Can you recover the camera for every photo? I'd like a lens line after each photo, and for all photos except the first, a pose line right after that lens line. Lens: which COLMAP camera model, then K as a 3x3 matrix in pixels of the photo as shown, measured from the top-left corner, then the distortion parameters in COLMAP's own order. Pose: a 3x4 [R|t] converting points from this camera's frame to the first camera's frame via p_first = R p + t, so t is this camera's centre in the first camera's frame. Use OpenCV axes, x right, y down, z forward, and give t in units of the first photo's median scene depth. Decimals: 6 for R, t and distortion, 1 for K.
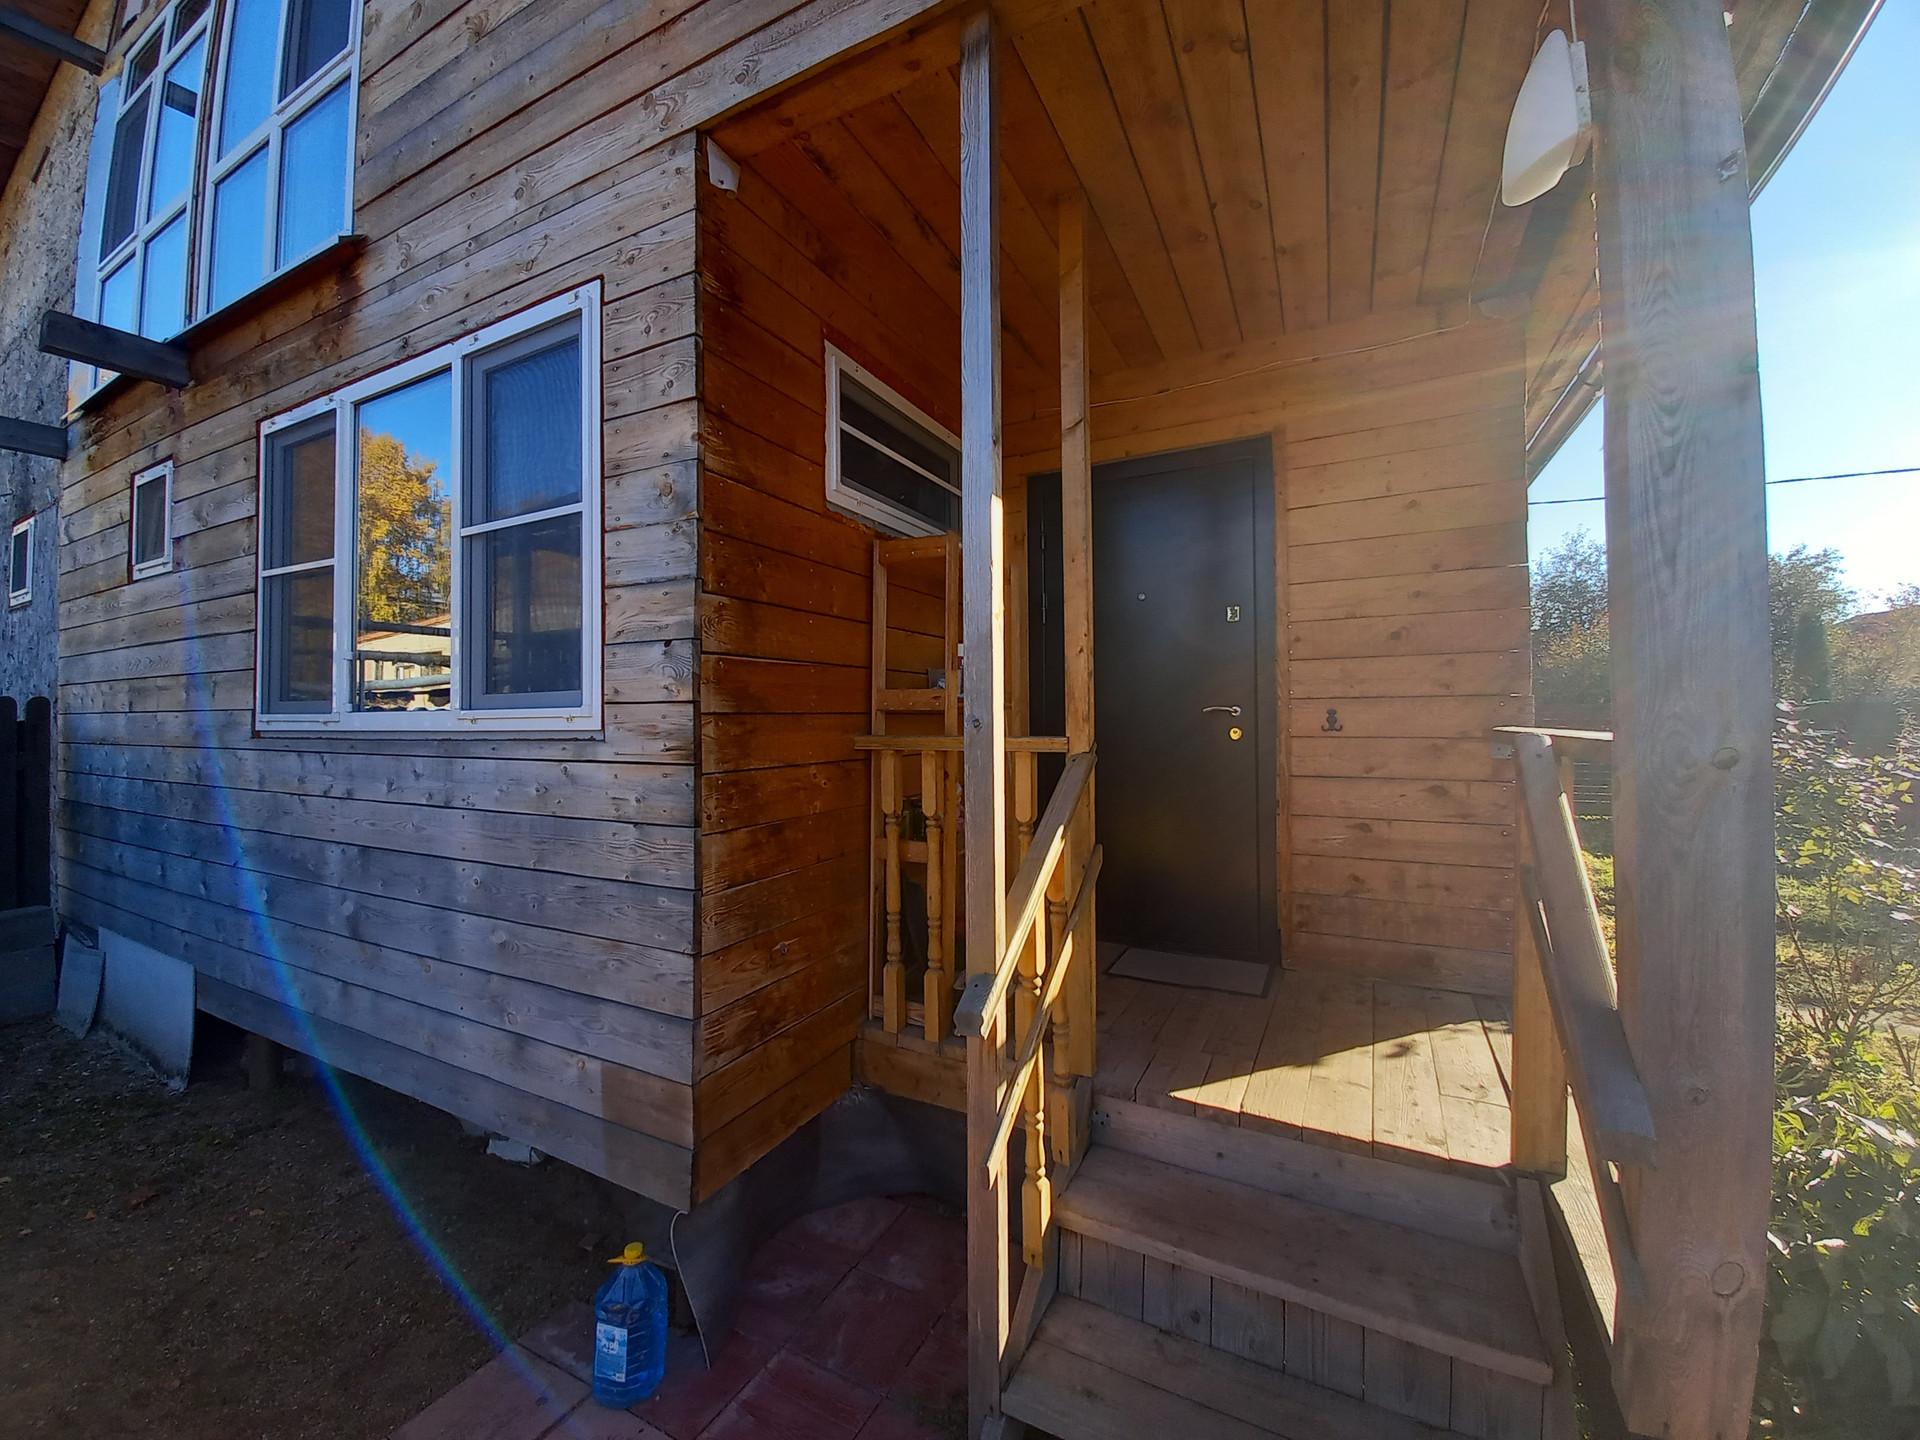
lens RADIAL K [[747.5, 0, 966.9], [0, 747.5, 711.9], [0, 0, 1]] dist [0.018179, -0.017154]
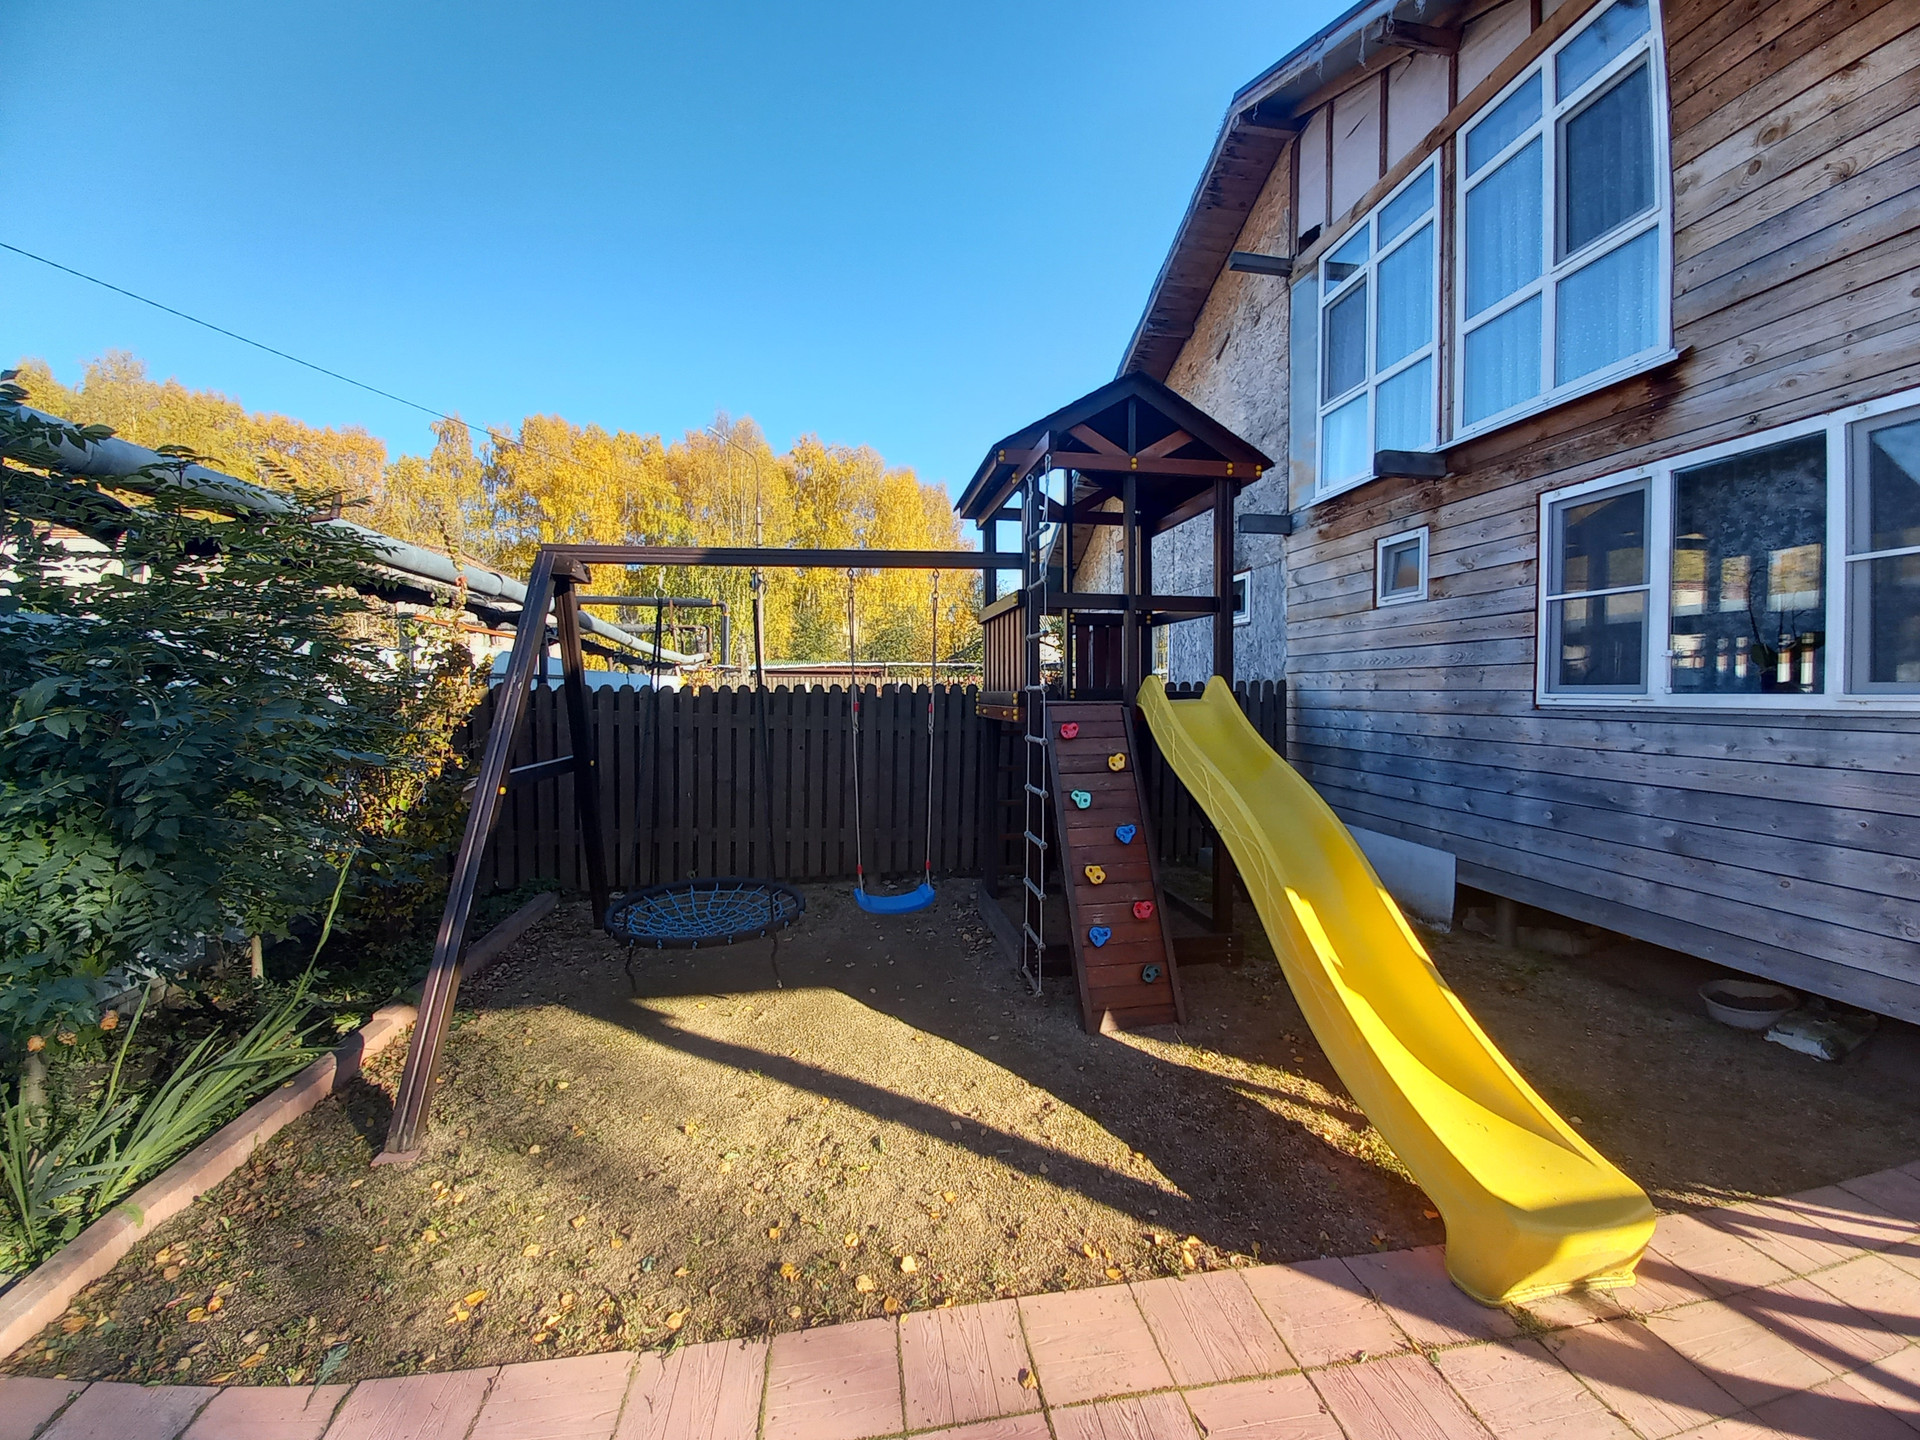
lens RADIAL K [[747.5, 0, 966.9], [0, 747.5, 711.9], [0, 0, 1]] dist [0.018179, -0.017154]
pose [[0.581361, 0.028802, -0.813136, -0.404311], [0.002095, 0.999317, 0.036895, -0.018389], [0.813643, -0.023152, 0.580903, -0.804187]]
